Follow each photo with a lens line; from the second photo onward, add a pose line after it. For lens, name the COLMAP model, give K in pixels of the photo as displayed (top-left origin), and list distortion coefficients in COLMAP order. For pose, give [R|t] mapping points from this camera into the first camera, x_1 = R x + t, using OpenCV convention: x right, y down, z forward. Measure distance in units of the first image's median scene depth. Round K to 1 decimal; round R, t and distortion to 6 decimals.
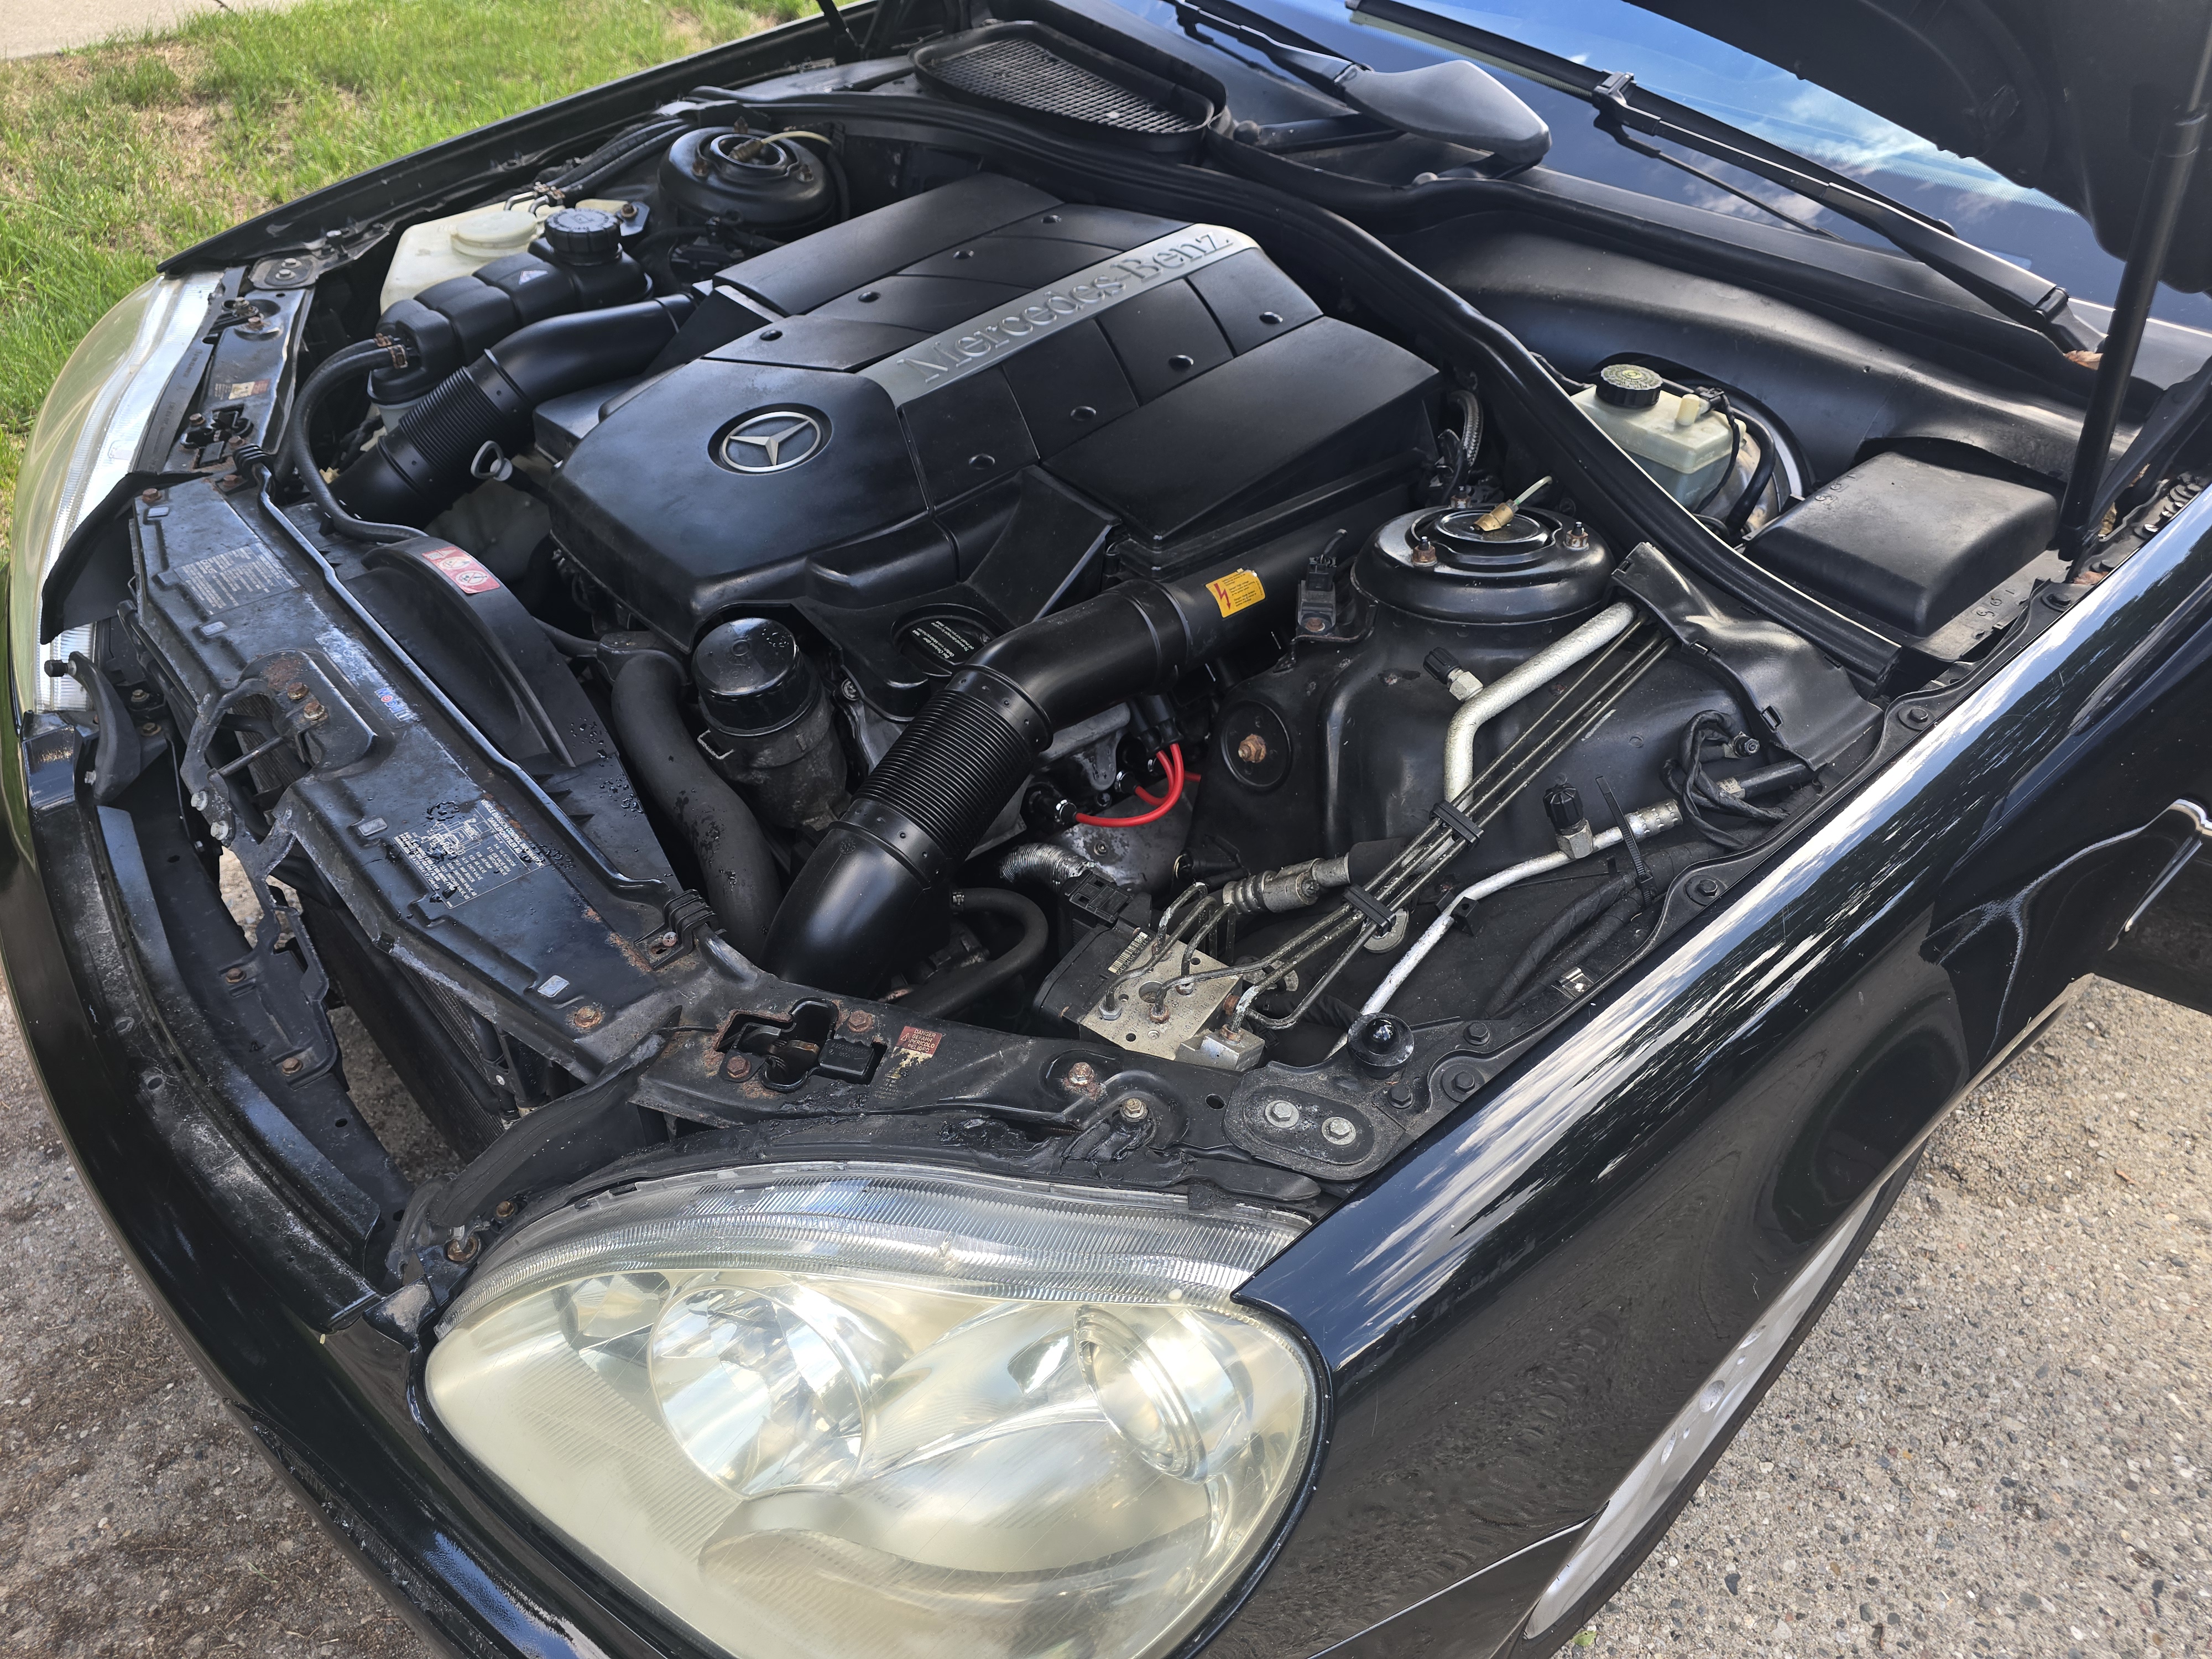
lens RADIAL K [[1491.0, 0, 1106.0], [0, 1491.0, 829.5], [0, 0, 1]] dist [0.042168, -0.038314]
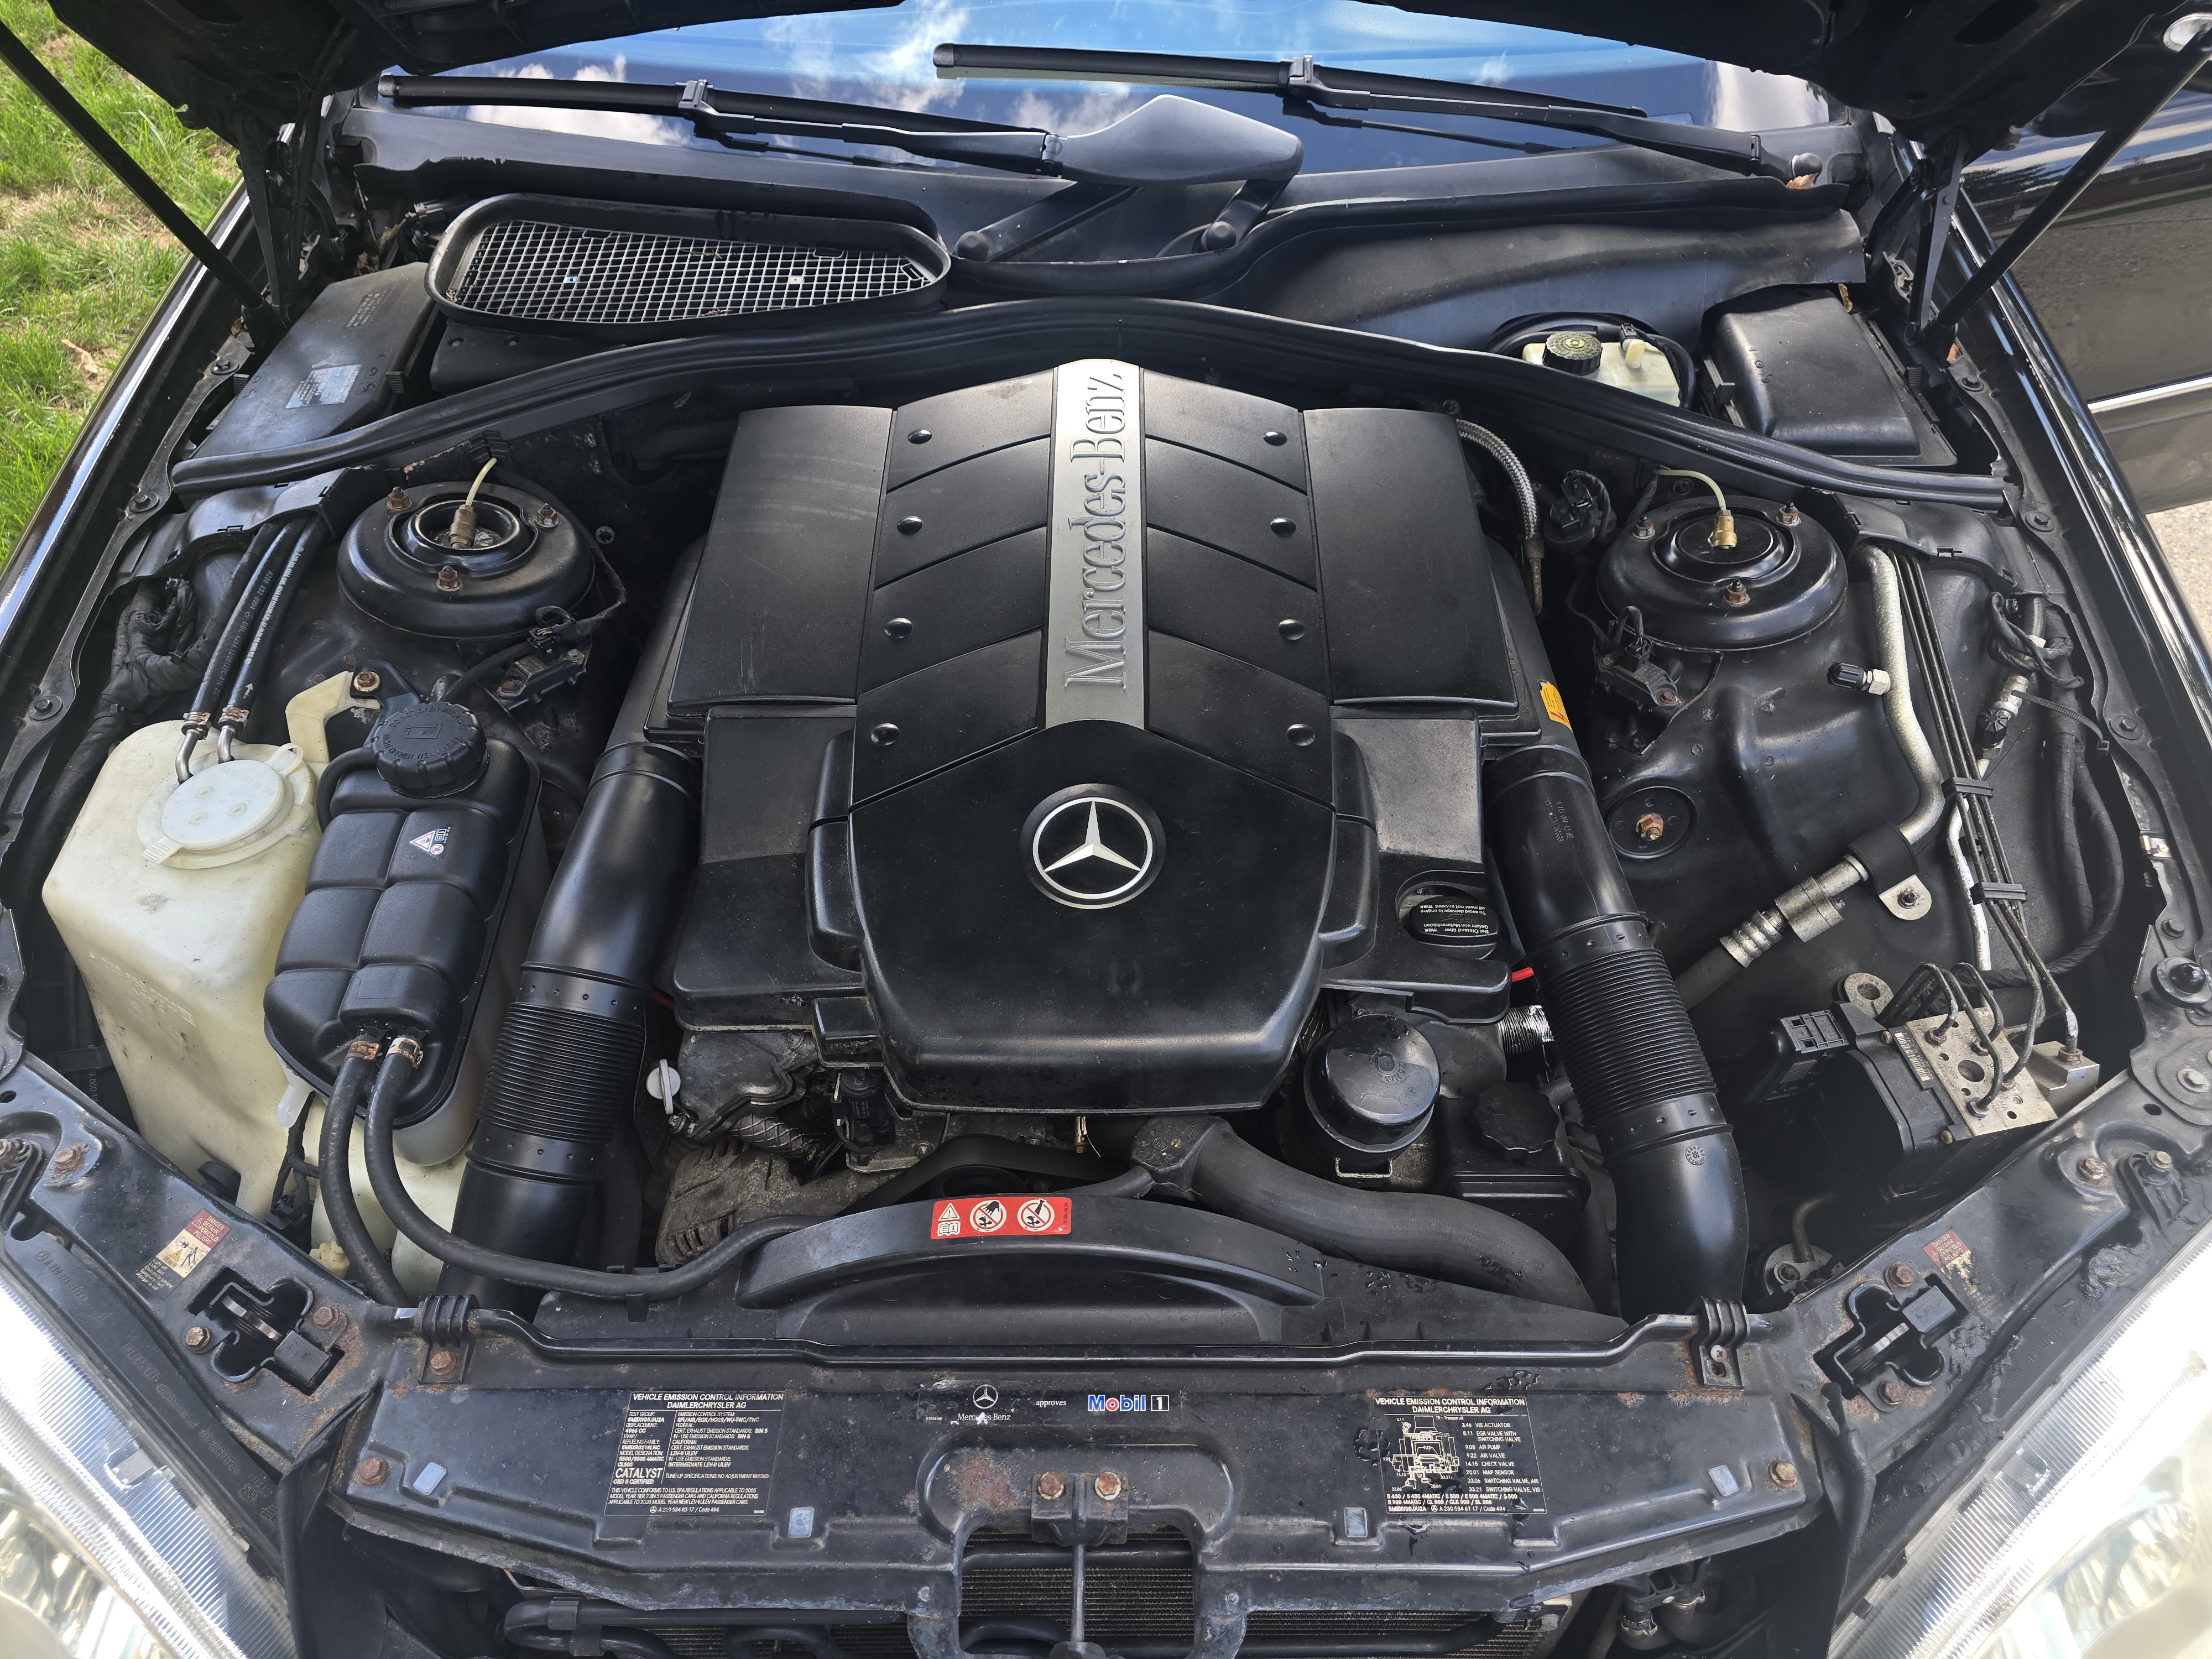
lens RADIAL K [[1491.0, 0, 1106.0], [0, 1491.0, 829.5], [0, 0, 1]] dist [0.042168, -0.038314]
pose [[0.673949, -0.578714, 0.459220, -0.739075], [0.515218, 0.813665, 0.269259, -0.607502], [-0.529475, 0.055131, 0.846532, 0.346688]]
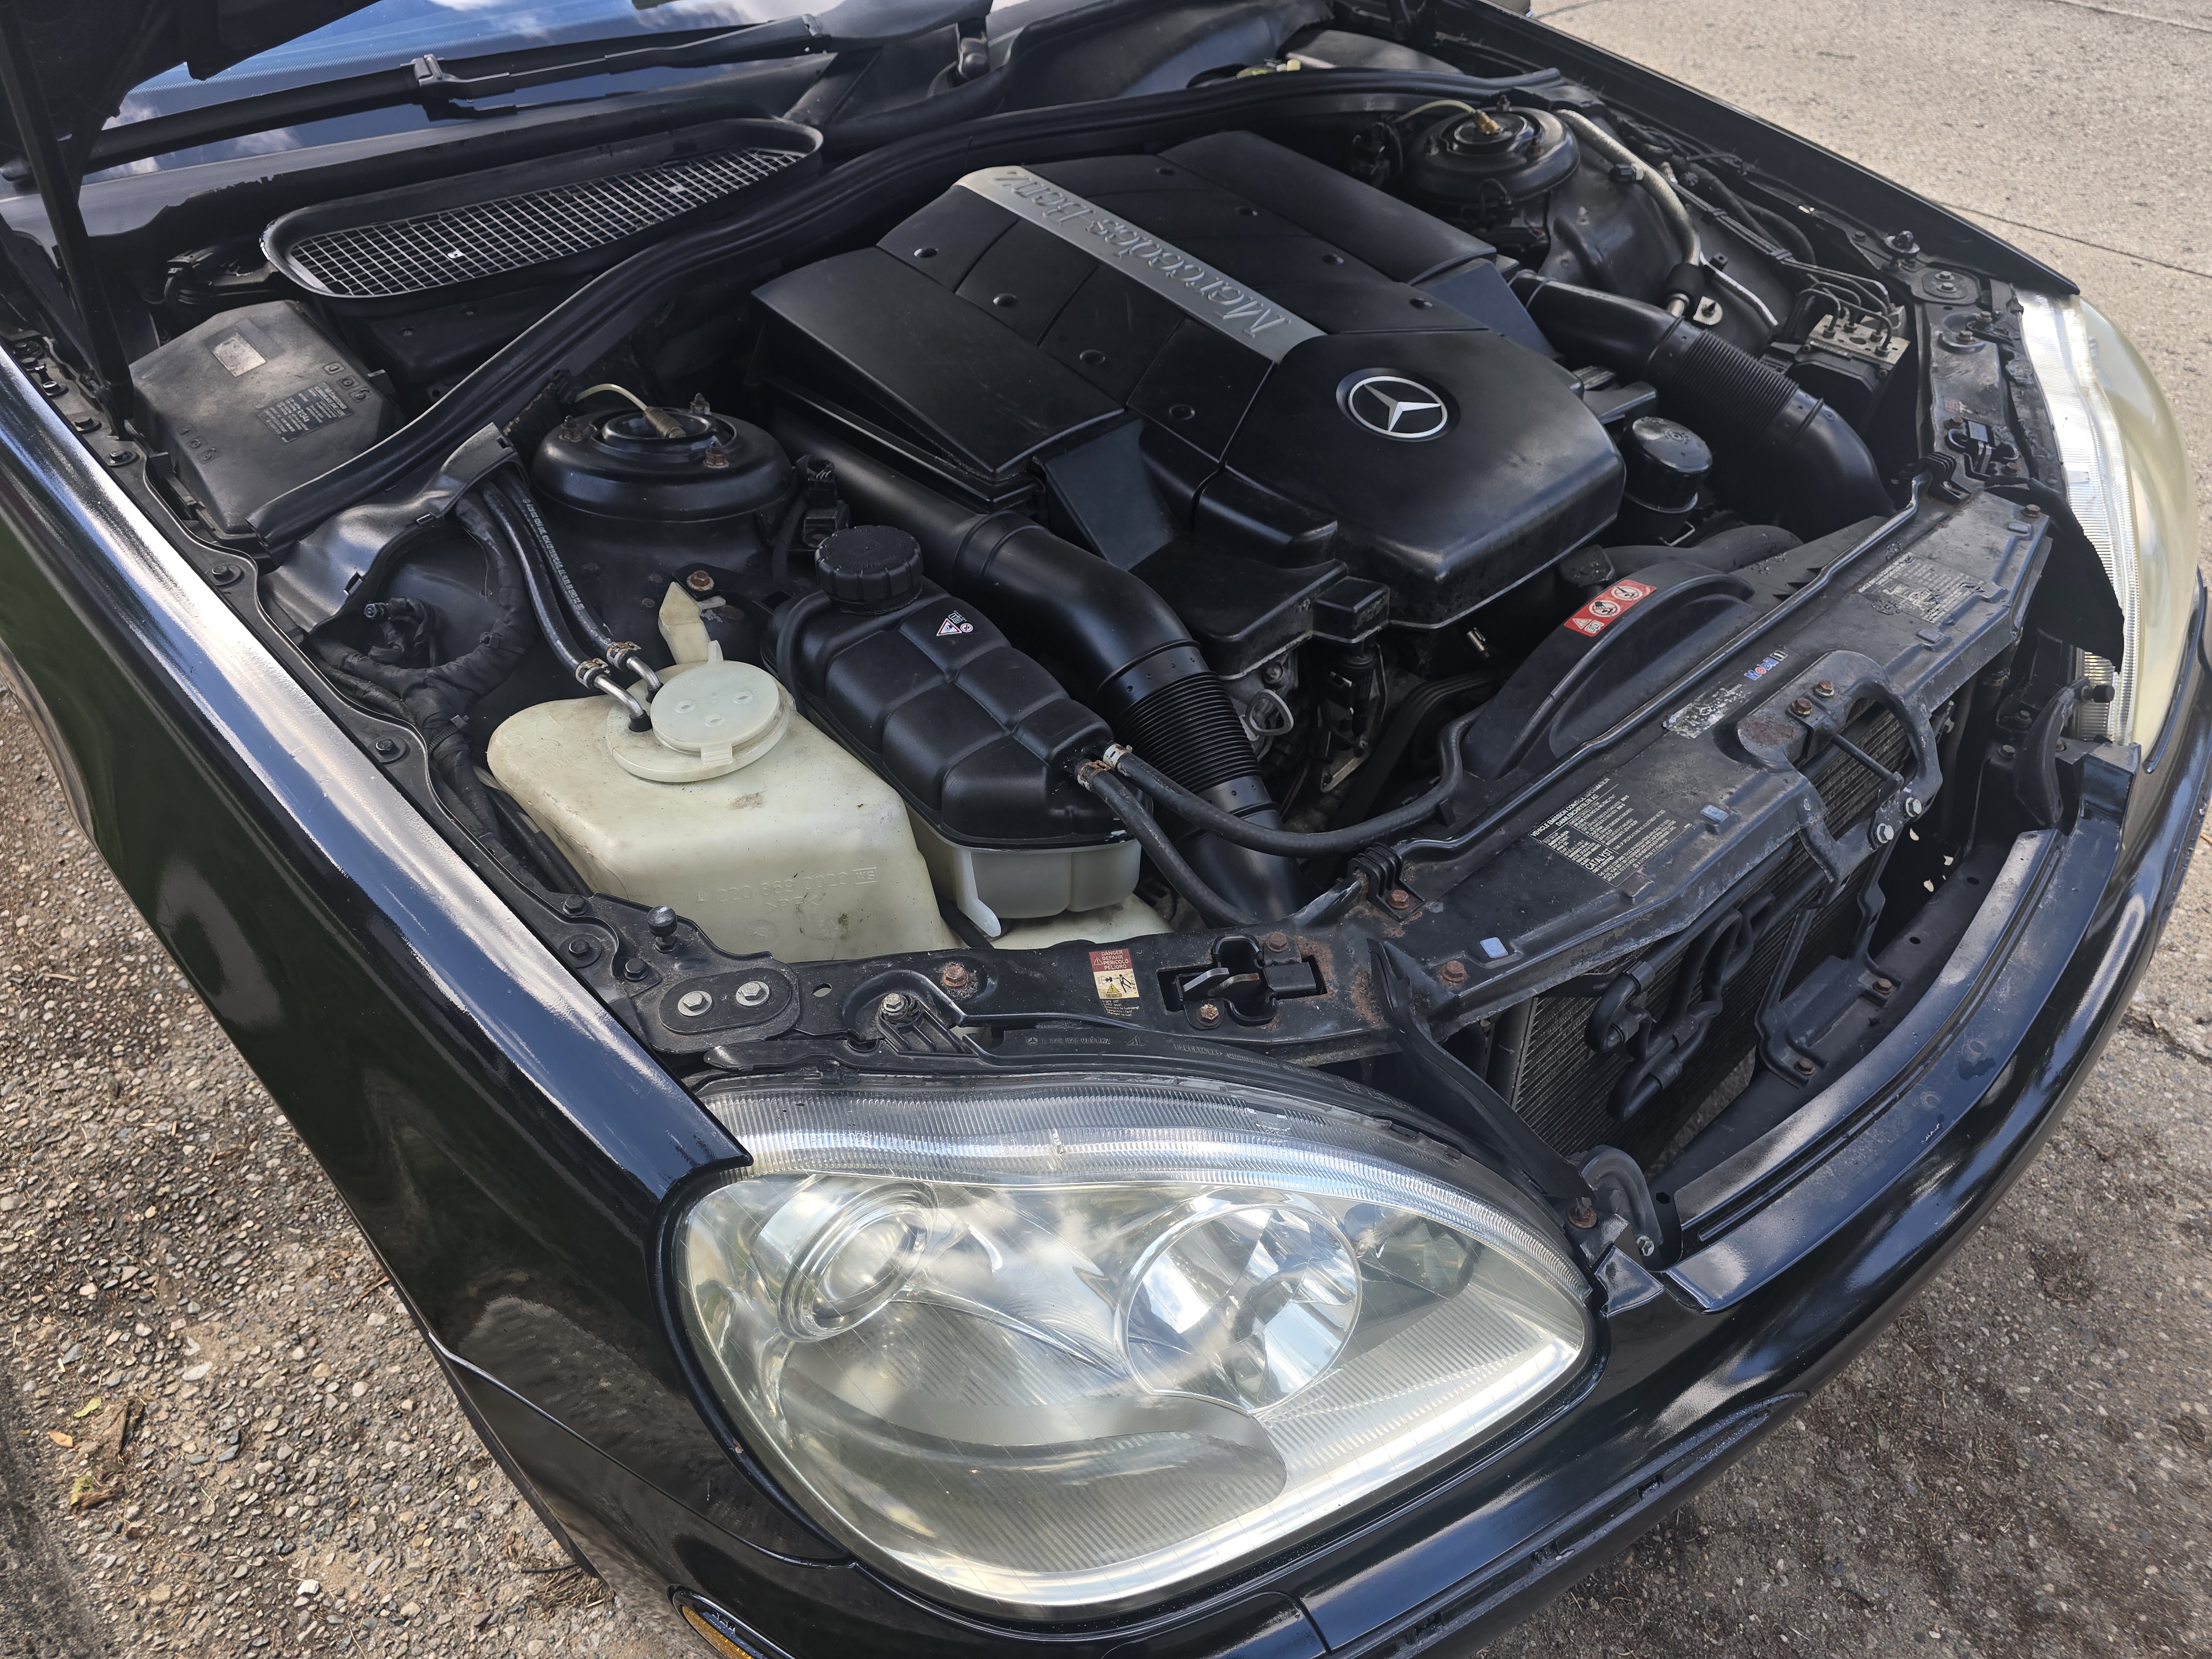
lens RADIAL K [[1491.0, 0, 1106.0], [0, 1491.0, 829.5], [0, 0, 1]] dist [0.042168, -0.038314]
pose [[0.002438, -0.714137, 0.700001, -1.411621], [0.667826, 0.522186, 0.530406, -0.968599], [-0.744314, 0.466186, 0.478192, 0.982474]]
